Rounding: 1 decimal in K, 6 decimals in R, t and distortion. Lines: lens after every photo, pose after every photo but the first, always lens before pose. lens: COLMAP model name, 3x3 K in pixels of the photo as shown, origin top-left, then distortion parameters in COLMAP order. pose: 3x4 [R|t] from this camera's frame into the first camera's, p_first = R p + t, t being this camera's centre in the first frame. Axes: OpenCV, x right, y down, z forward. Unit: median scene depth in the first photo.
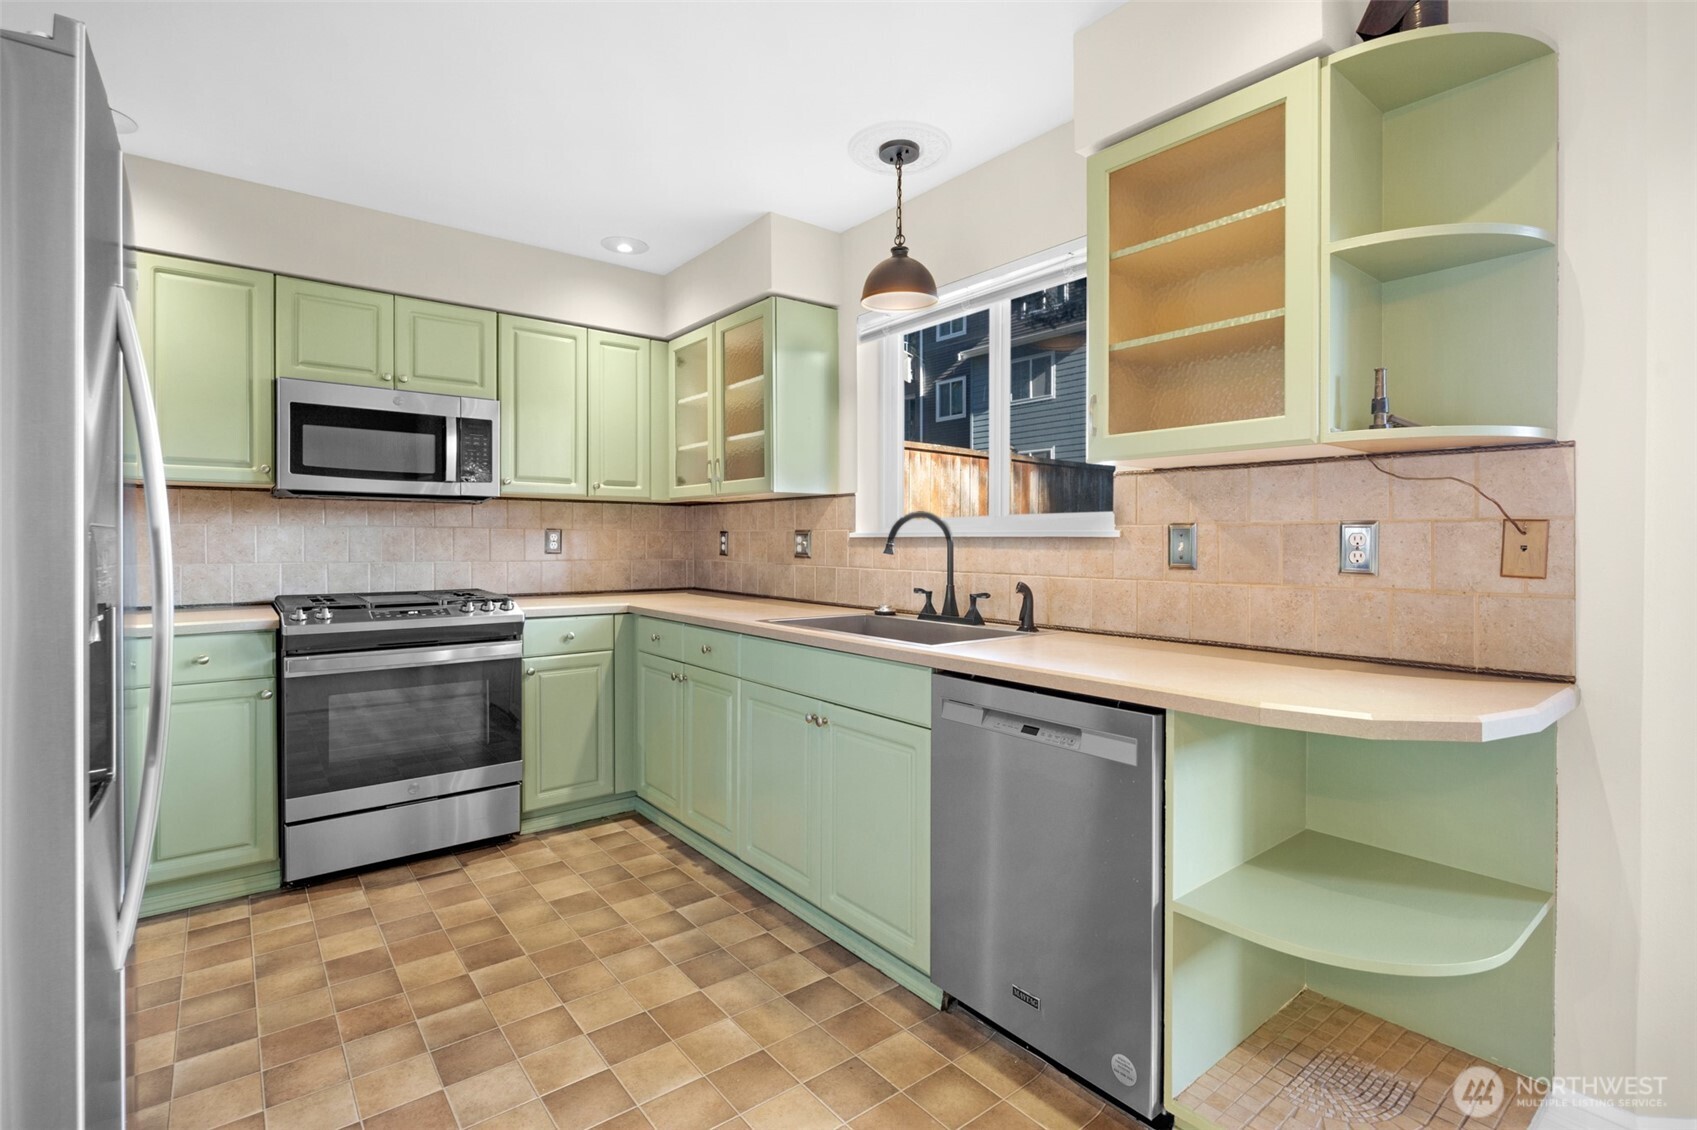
lens RADIAL K [[784.2, 0, 850.3], [0, 784.2, 543.2], [0, 0, 1]] dist [-0.014128, 0.000817]
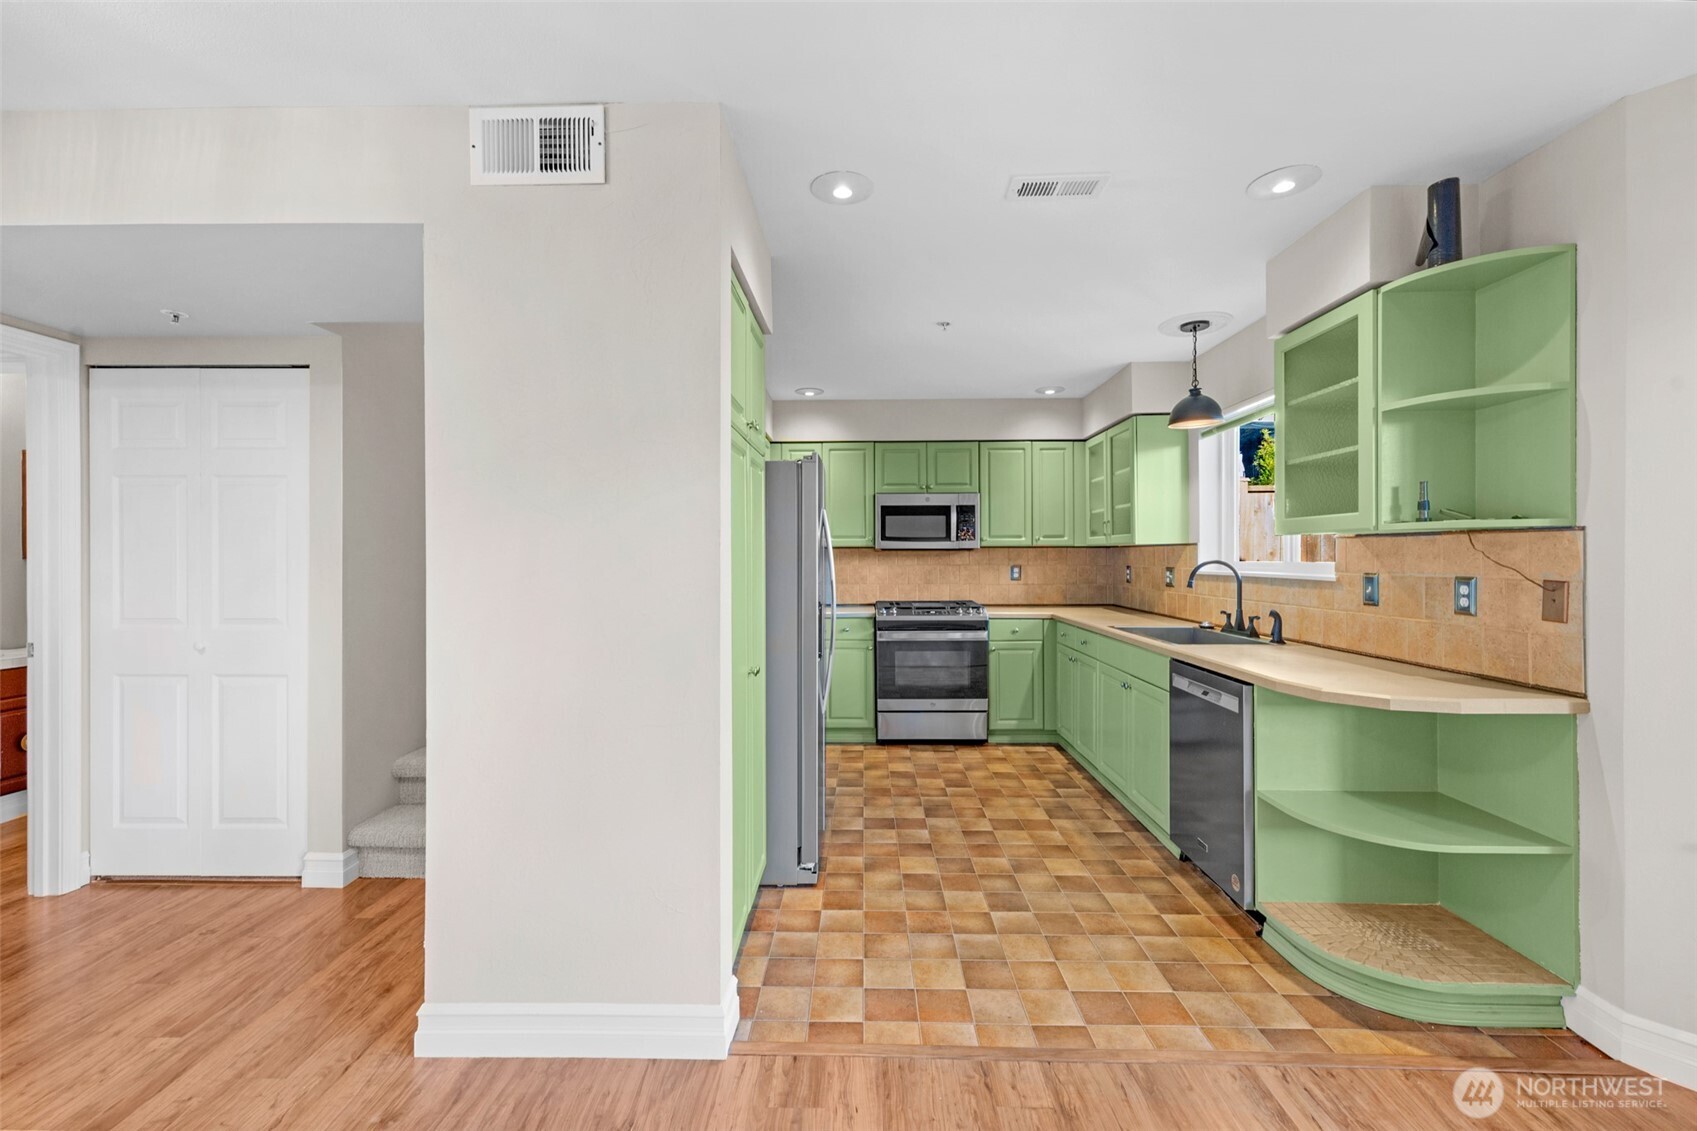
lens RADIAL K [[694.3, 0, 852.5], [0, 694.3, 556.9], [0, 0, 1]] dist [0.001400, 0.000002]
pose [[0.768582, -0.006045, -0.639723, 0.393769], [0.004006, 0.999981, -0.004636, -0.041310], [0.639739, 0.001000, 0.768592, -0.450622]]
